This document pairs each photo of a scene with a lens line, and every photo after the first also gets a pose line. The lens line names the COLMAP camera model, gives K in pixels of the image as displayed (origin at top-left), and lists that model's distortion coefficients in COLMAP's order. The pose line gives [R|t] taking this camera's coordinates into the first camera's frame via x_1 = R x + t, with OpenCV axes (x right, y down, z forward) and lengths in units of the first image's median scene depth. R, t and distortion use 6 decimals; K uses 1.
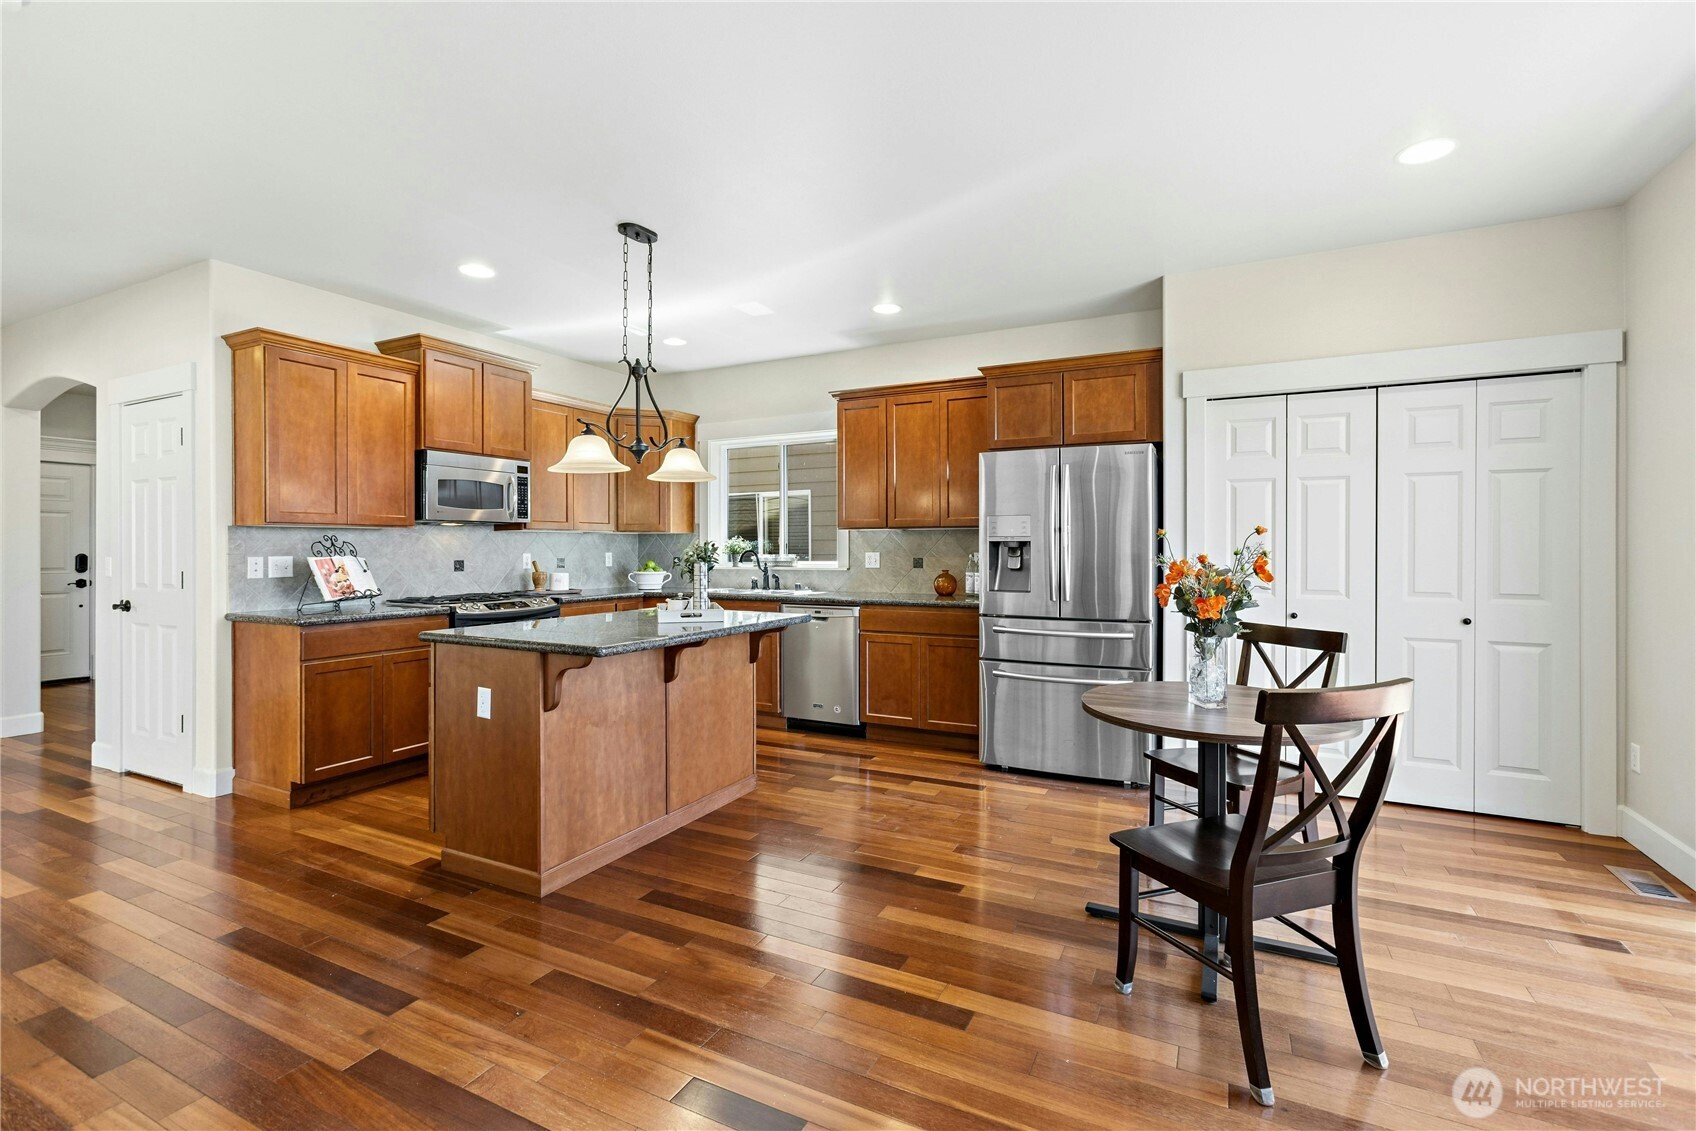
lens RADIAL K [[764.0, 0, 844.8], [0, 764.0, 555.7], [0, 0, 1]] dist [0.000954, 0.000047]
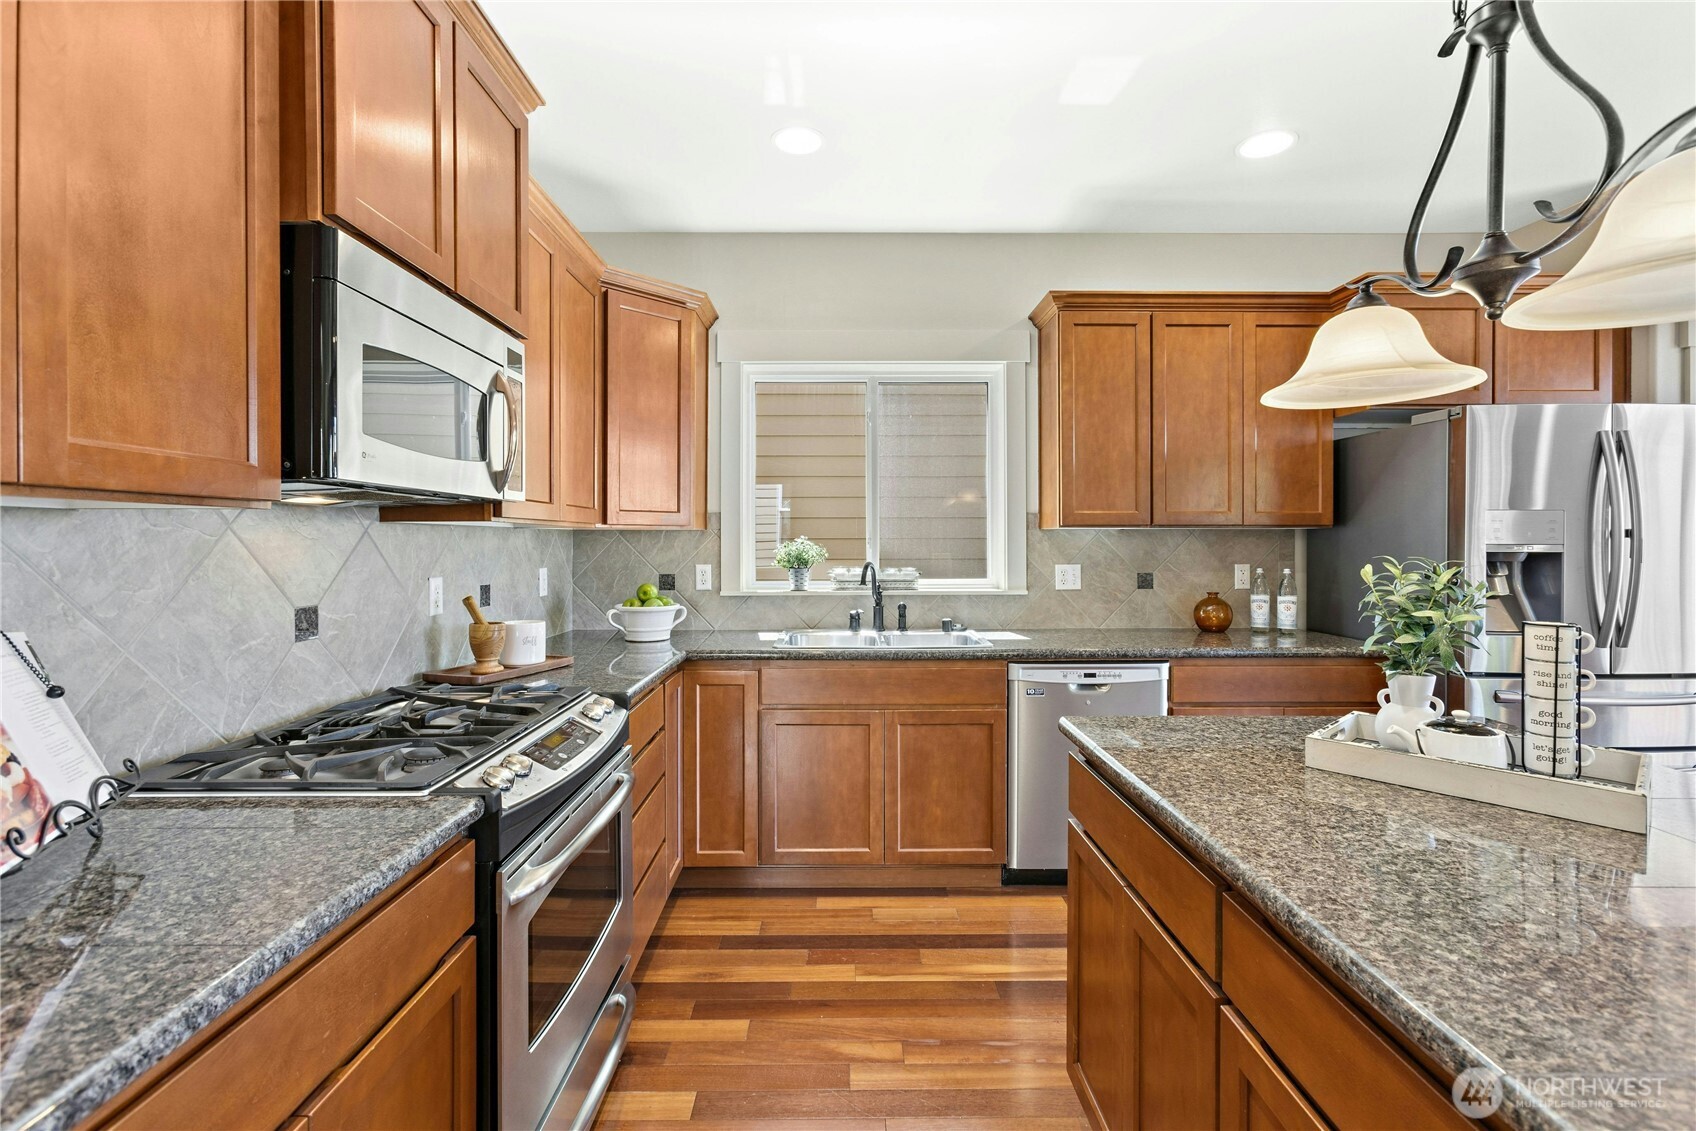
lens RADIAL K [[764.0, 0, 856.7], [0, 764.0, 549.1], [0, 0, 1]] dist [0.000954, 0.000047]
pose [[0.882646, -0.002847, 0.470029, -0.499186], [0.003506, 0.999994, -0.000527, -0.020978], [-0.470024, 0.002113, 0.882651, 0.652282]]
